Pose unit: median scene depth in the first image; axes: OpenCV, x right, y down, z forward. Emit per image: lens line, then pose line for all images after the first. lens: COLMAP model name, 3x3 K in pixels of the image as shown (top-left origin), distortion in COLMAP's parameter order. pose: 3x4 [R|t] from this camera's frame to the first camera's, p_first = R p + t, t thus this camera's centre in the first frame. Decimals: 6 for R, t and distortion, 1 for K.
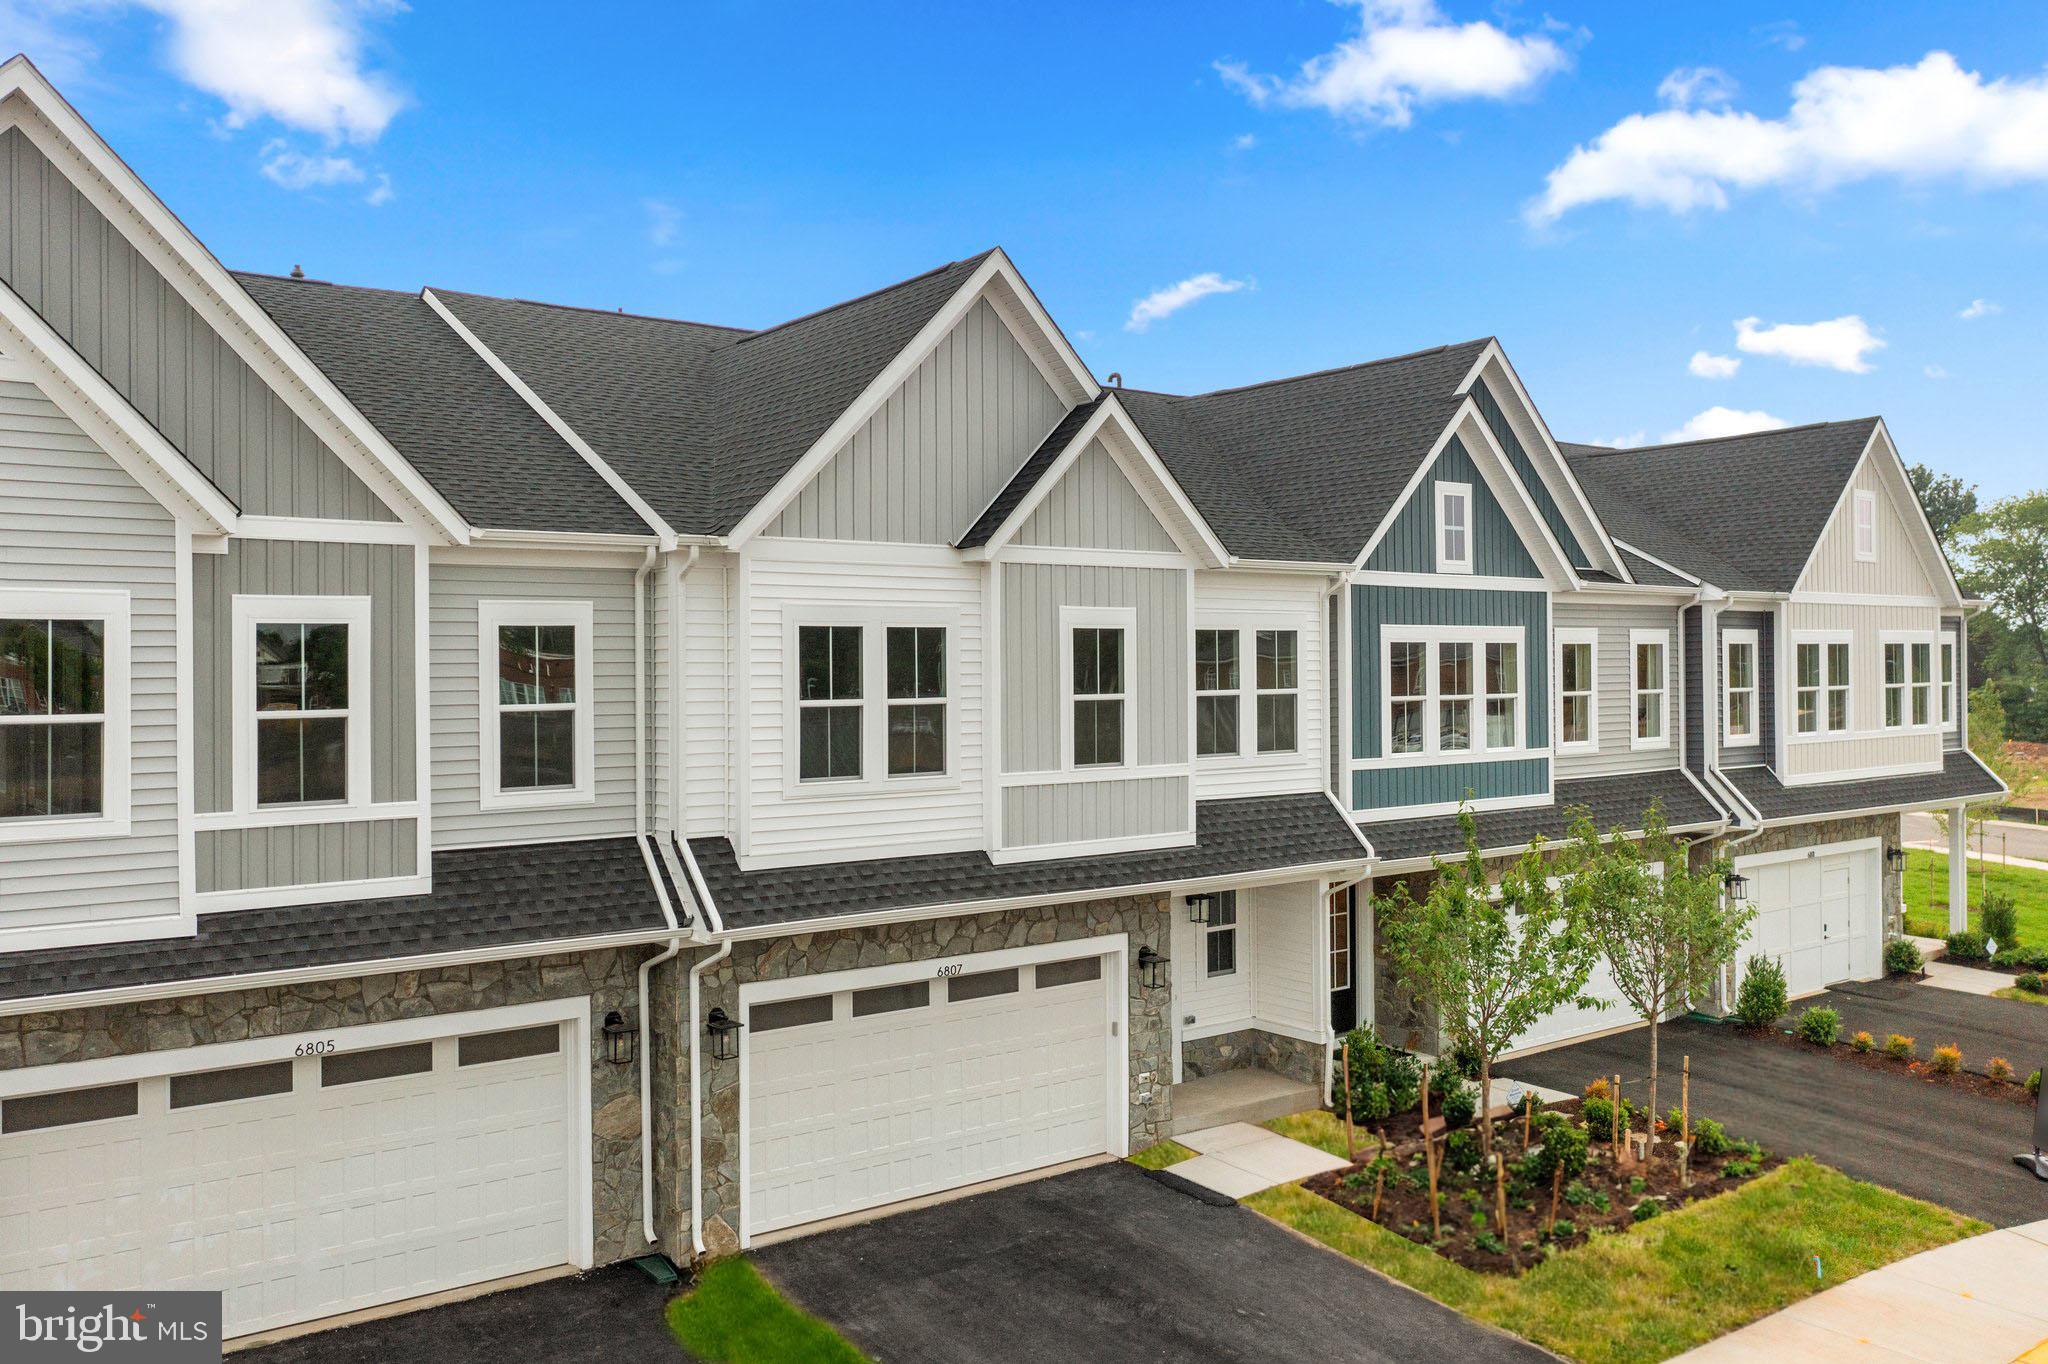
lens RADIAL K [[1697.9, 0, 1024.0], [0, 1697.9, 682.0], [0, 0, 1]] dist [0.028536, 0.003079]
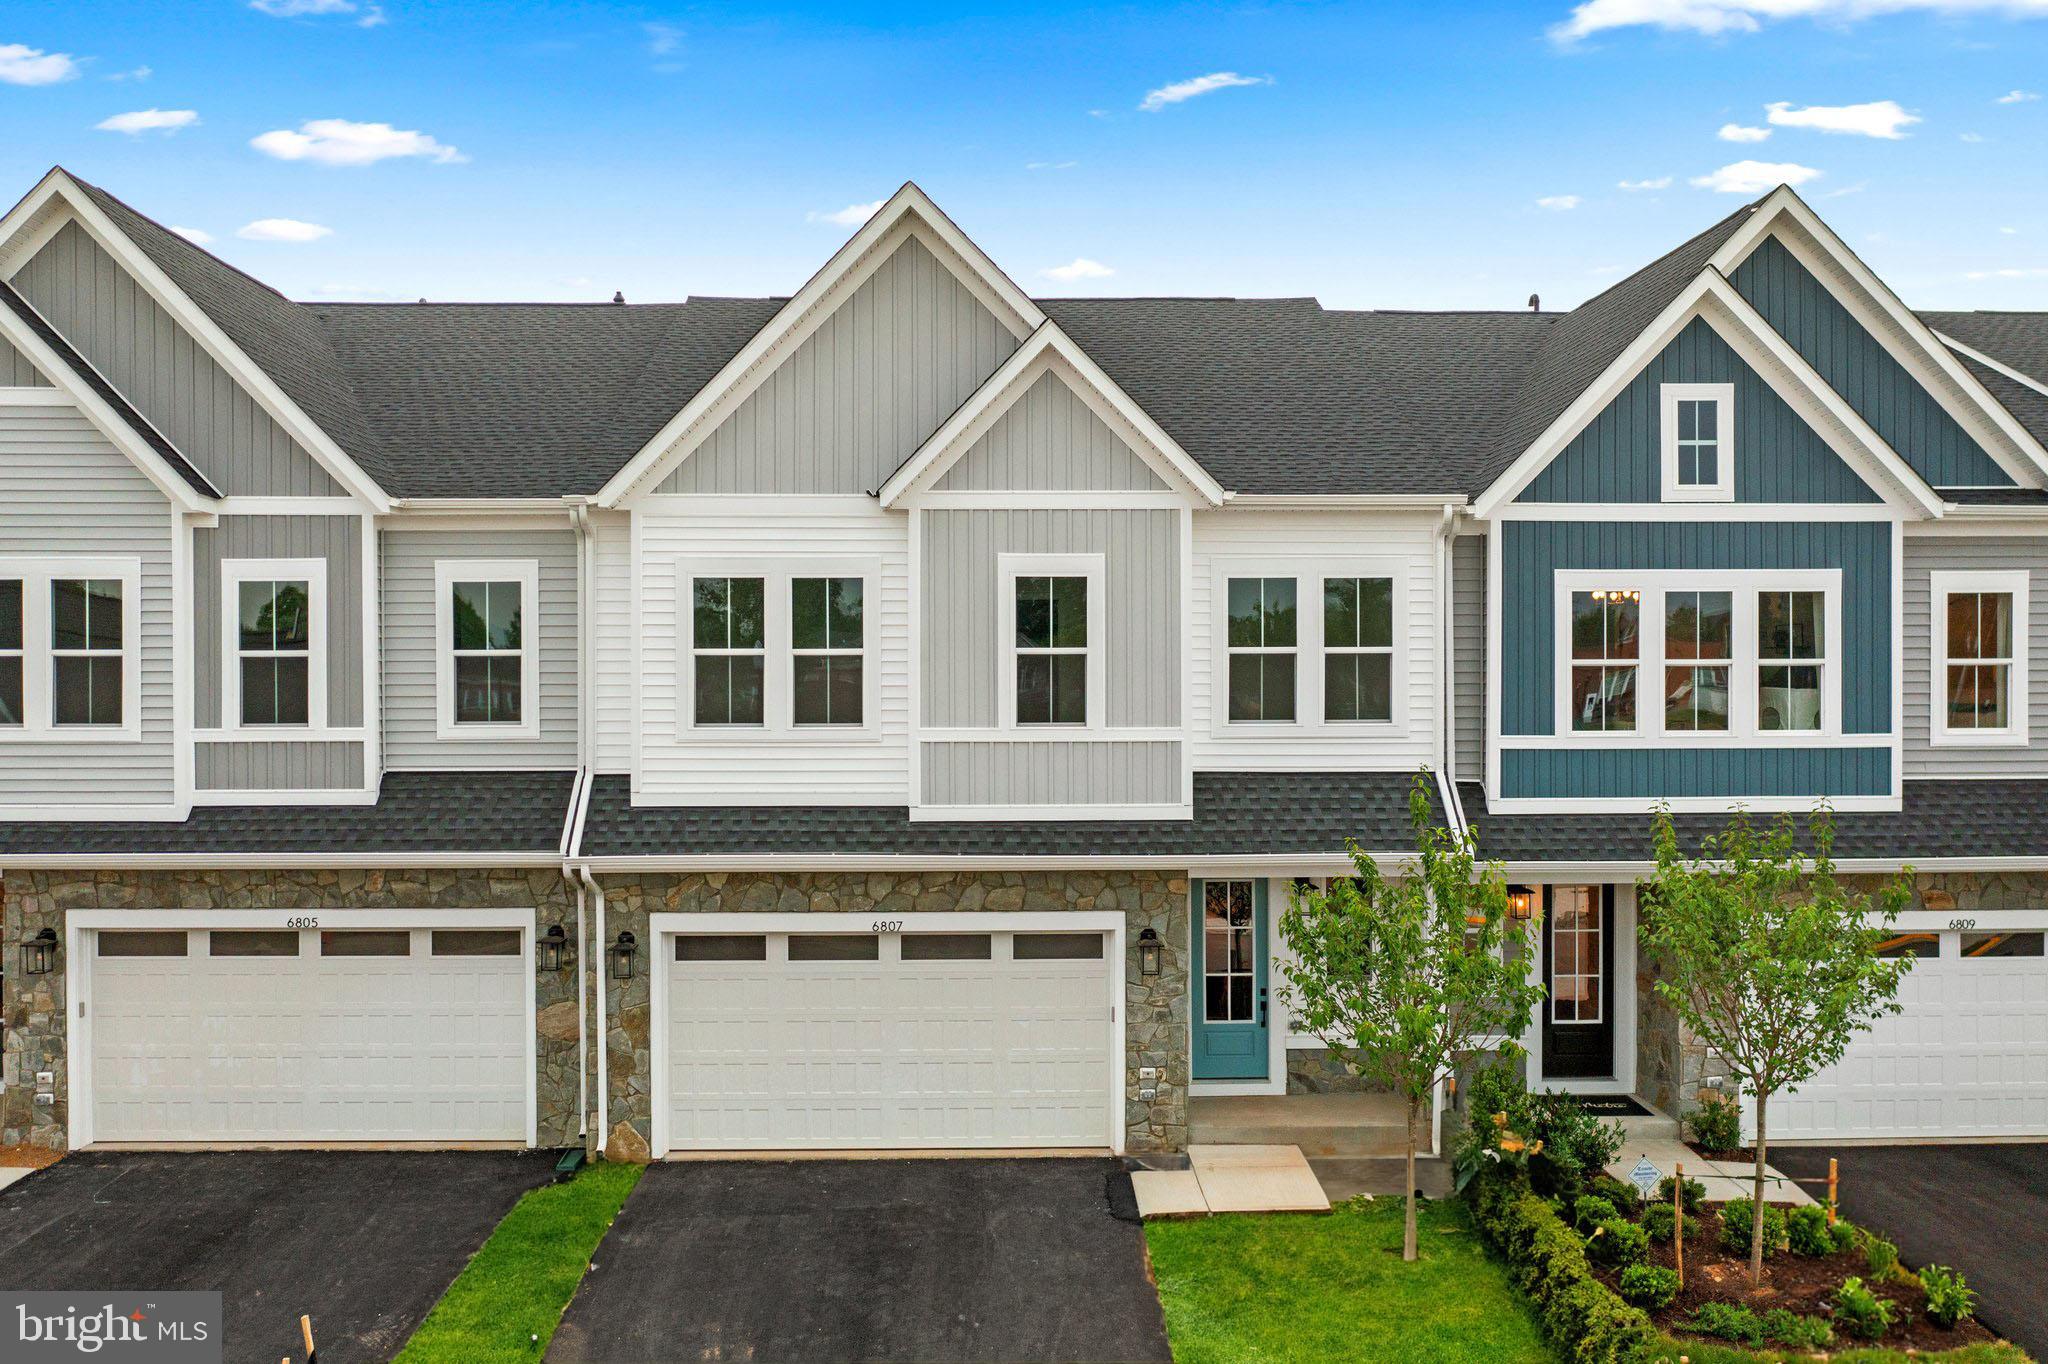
lens RADIAL K [[1697.9, 0, 1024.0], [0, 1697.9, 682.0], [0, 0, 1]] dist [0.028536, 0.003079]
pose [[0.804789, 0.012779, -0.593423, 0.650634], [-0.010120, 0.999918, 0.007807, 0.020687], [0.593474, -0.000277, 0.804853, 0.270143]]
